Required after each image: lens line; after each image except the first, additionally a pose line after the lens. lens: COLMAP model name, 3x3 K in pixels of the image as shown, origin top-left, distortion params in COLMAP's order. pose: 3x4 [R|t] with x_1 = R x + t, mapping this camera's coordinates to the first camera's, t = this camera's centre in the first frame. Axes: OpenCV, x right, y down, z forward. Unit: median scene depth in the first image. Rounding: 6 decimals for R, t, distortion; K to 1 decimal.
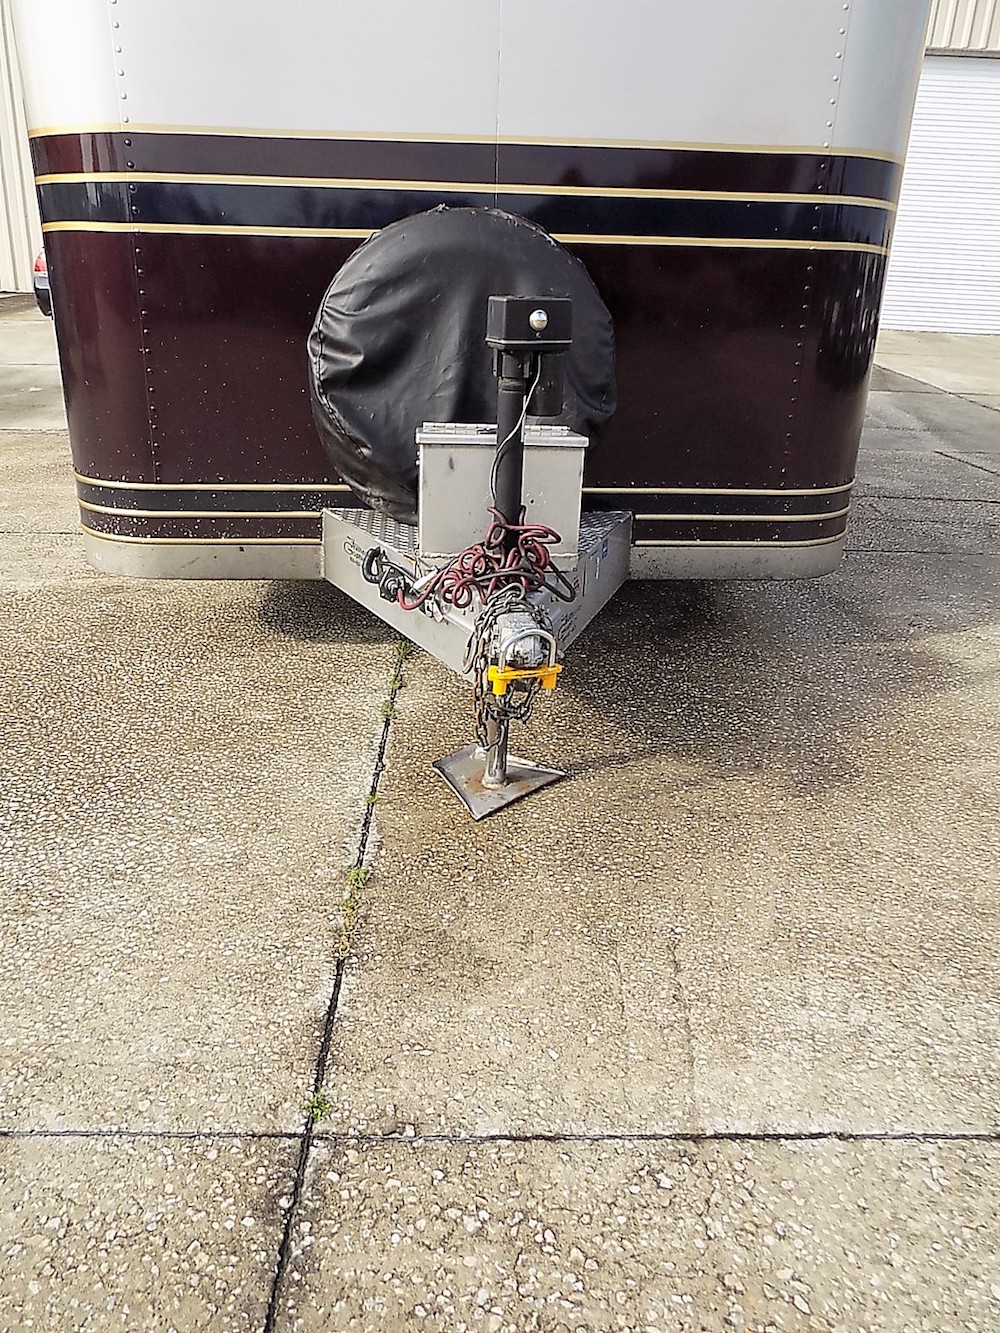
lens RADIAL K [[958.3, 0, 500.0], [0, 958.3, 666.5], [0, 0, 1]] dist [-0.088977, 0.123061]
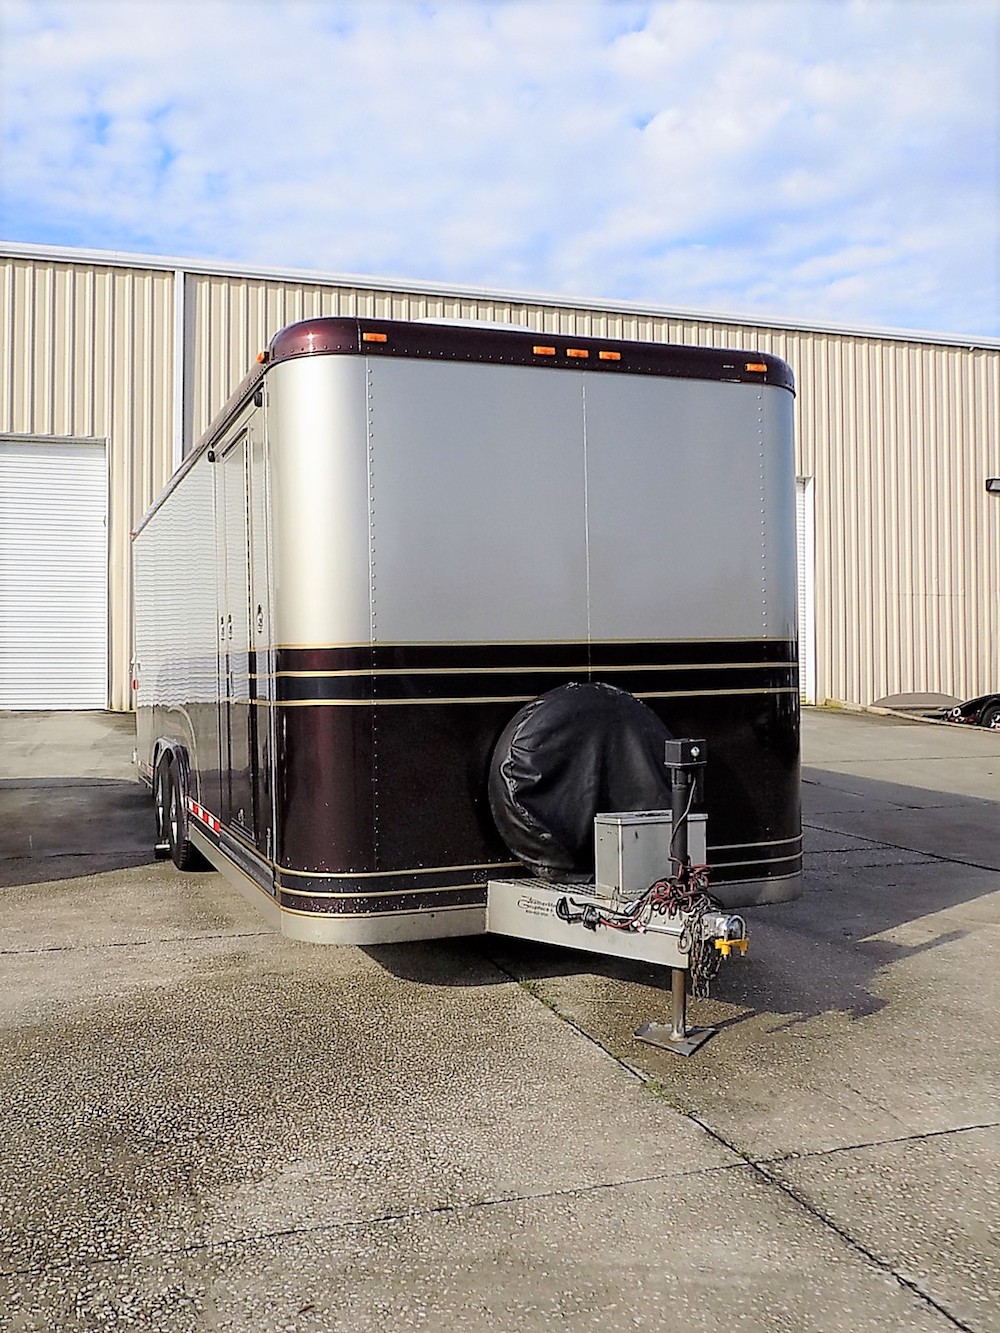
lens RADIAL K [[1158.7, 0, 500.0], [0, 1158.7, 666.5], [0, 0, 1]] dist [-0.041047, 0.005253]
pose [[0.959822, -0.038138, 0.278006, -0.745302], [0.140056, 0.923606, -0.356842, 0.183288], [-0.243159, 0.381441, 0.891839, -0.773808]]
